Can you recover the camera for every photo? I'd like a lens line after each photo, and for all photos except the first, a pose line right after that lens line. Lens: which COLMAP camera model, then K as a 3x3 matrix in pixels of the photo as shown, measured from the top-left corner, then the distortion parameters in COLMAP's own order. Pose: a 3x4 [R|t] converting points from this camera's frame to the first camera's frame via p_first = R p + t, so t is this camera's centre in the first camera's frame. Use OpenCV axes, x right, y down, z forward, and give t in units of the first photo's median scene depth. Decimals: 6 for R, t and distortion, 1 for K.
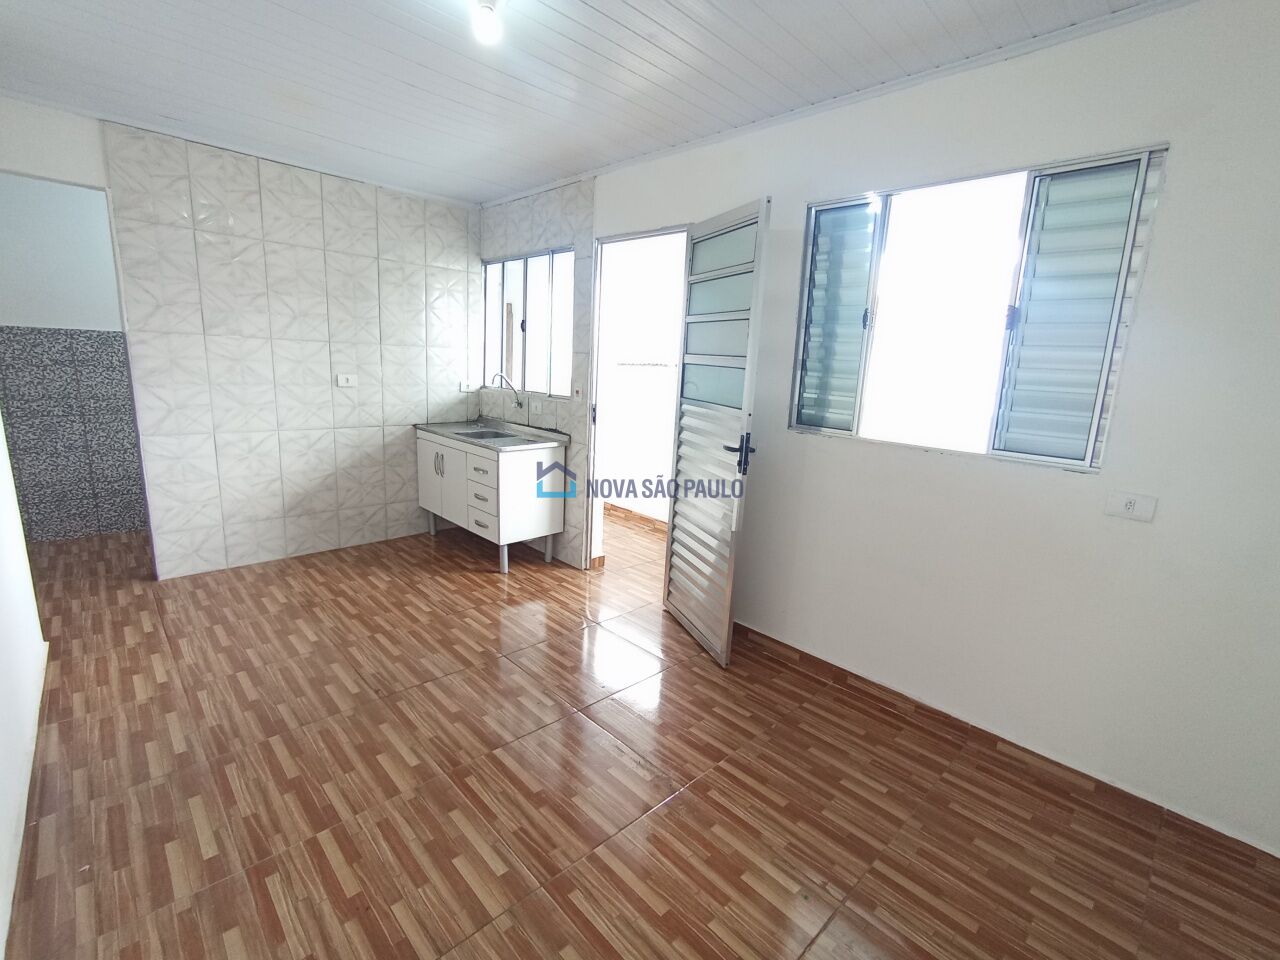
lens RADIAL K [[591.6, 0, 631.8], [0, 591.6, 470.6], [0, 0, 1]] dist [-0.004038, 0.007303]
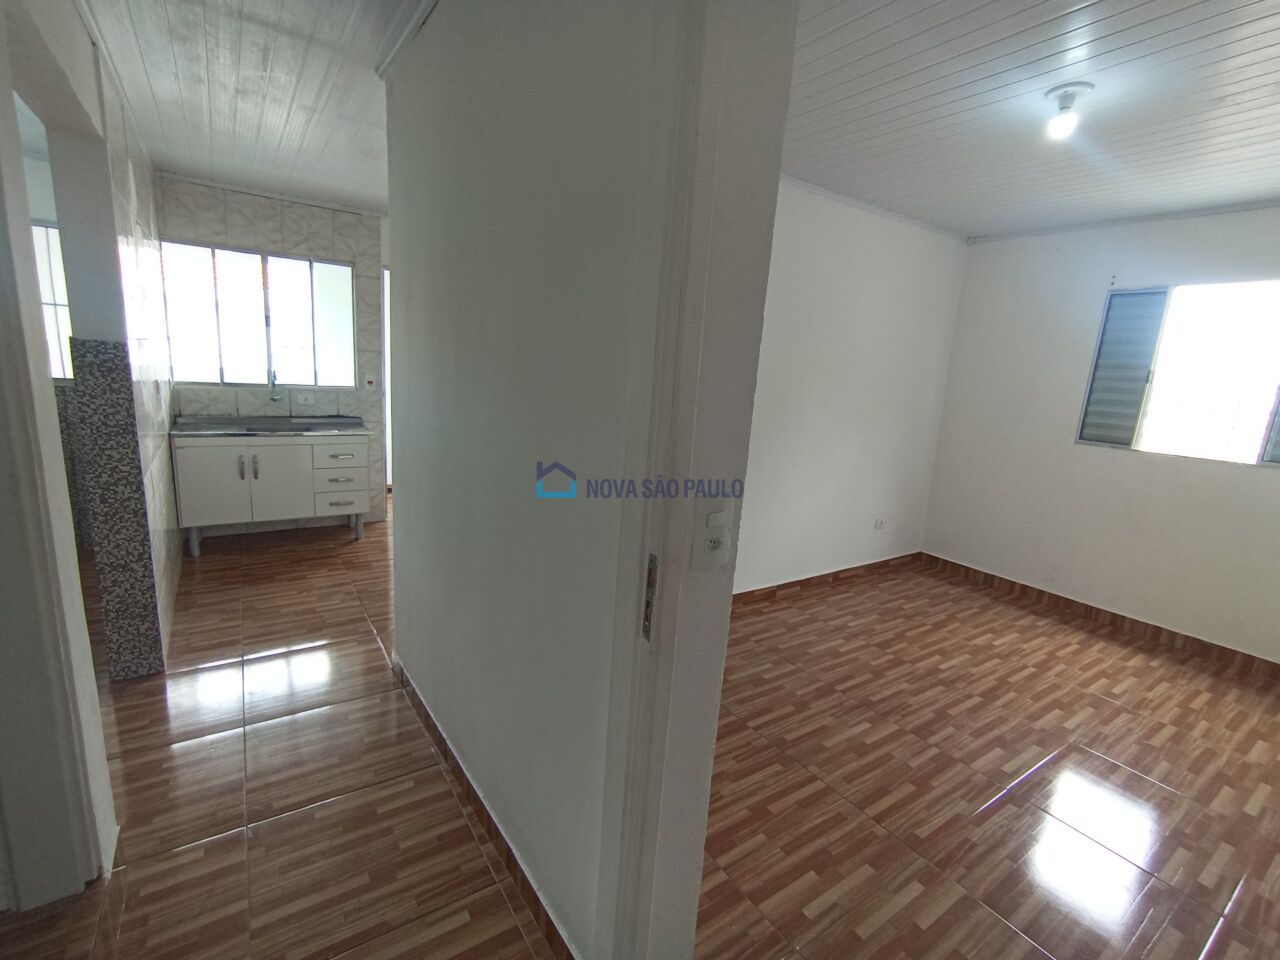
lens RADIAL K [[591.6, 0, 655.9], [0, 591.6, 465.4], [0, 0, 1]] dist [-0.004038, 0.007303]
pose [[0.147208, -0.210237, 0.966504, -1.543997], [0.124258, 0.973339, 0.192798, -0.155974], [-0.981269, 0.091715, 0.169407, 0.252028]]
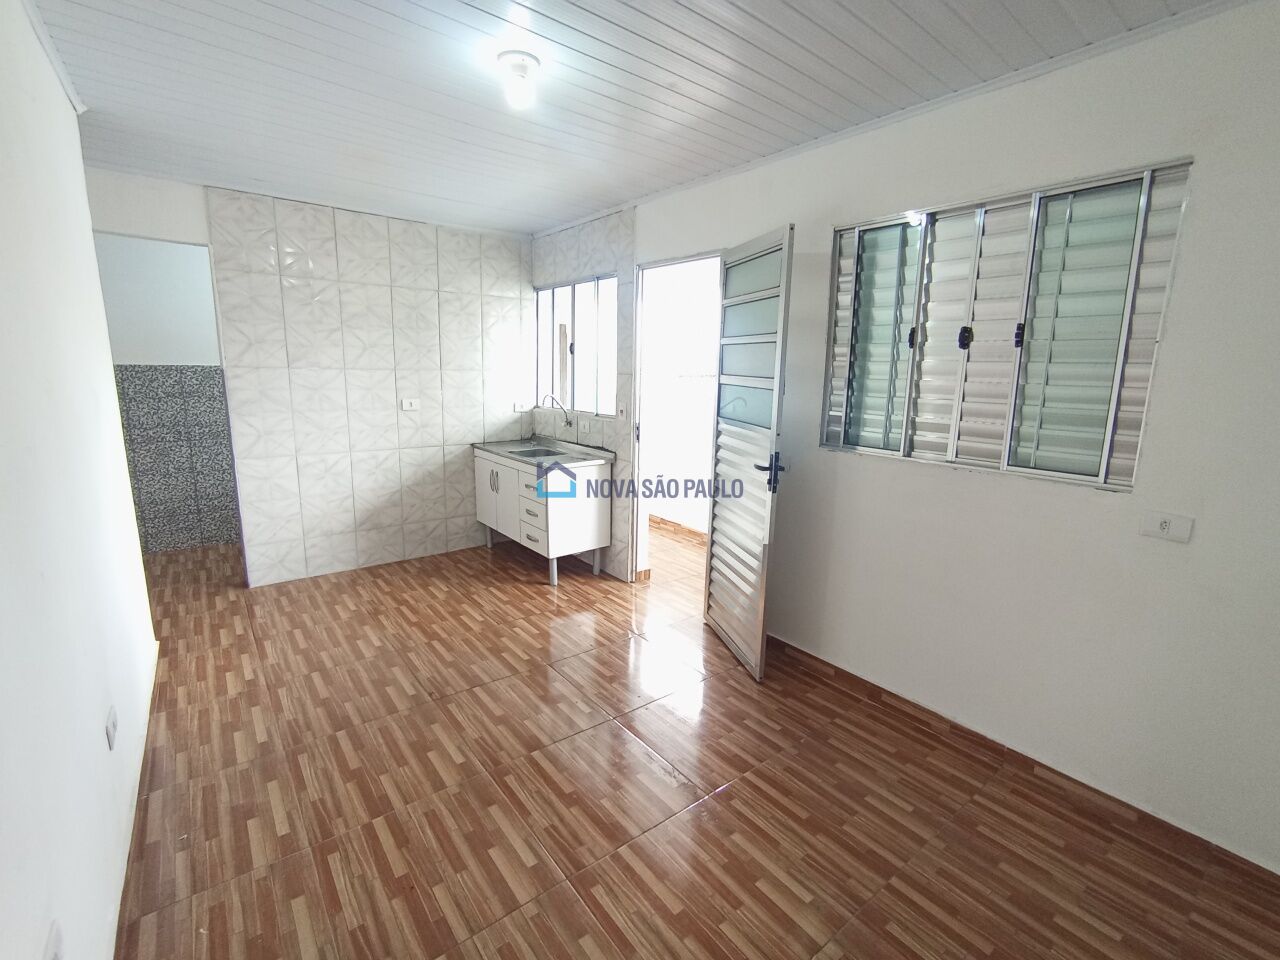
lens RADIAL K [[591.6, 0, 629.7], [0, 591.6, 468.7], [0, 0, 1]] dist [-0.004038, 0.007303]
pose [[0.993876, -0.009756, -0.110072, 0.043896], [0.007460, 0.999746, -0.021249, -0.011501], [0.110251, 0.020298, 0.993696, -0.037796]]
